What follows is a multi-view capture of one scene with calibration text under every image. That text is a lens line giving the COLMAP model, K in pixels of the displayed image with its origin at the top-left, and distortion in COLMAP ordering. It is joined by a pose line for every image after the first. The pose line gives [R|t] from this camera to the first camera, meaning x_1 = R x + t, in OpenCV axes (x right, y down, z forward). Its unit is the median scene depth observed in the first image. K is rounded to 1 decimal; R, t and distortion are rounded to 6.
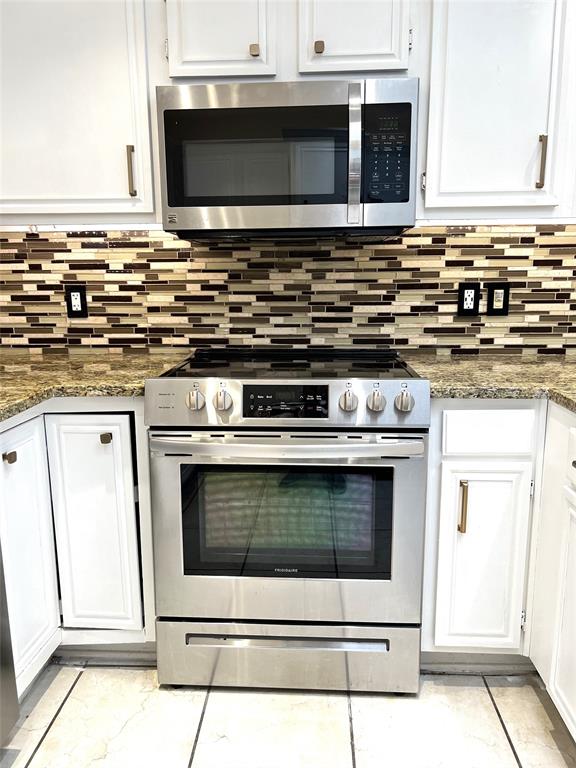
lens RADIAL K [[598.8, 0, 293.7], [0, 598.8, 379.0], [0, 0, 1]] dist [0.059390, -0.058111]
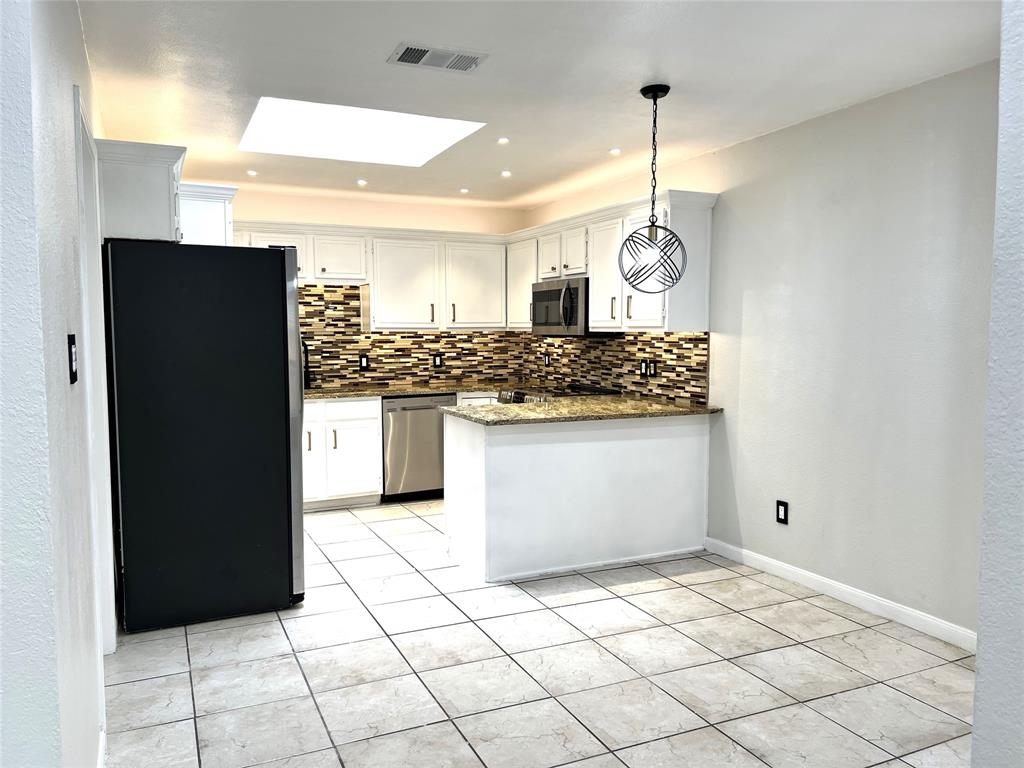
lens RADIAL K [[773.1, 0, 513.4], [0, 773.1, 388.4], [0, 0, 1]] dist [0.057735, -0.051584]
pose [[0.467302, 0.078122, -0.880639, 2.277555], [-0.183526, 0.982962, -0.010187, 0.034974], [0.864839, 0.166381, 0.473678, -0.529904]]
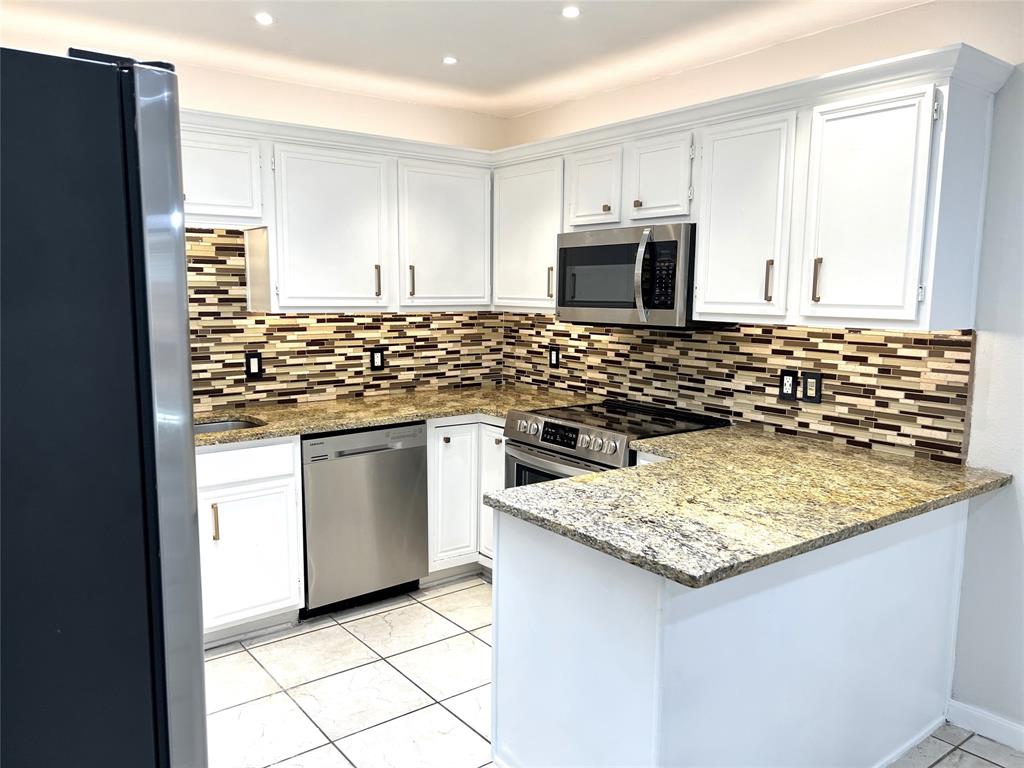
lens RADIAL K [[769.8, 0, 512.0], [0, 769.8, 384.0], [0, 0, 1]] dist [0.030105, -0.062154]
pose [[0.643746, 0.110182, -0.757265, 1.035282], [-0.171754, 0.985136, -0.002670, -0.041553], [0.745715, 0.131782, 0.653102, -0.312822]]
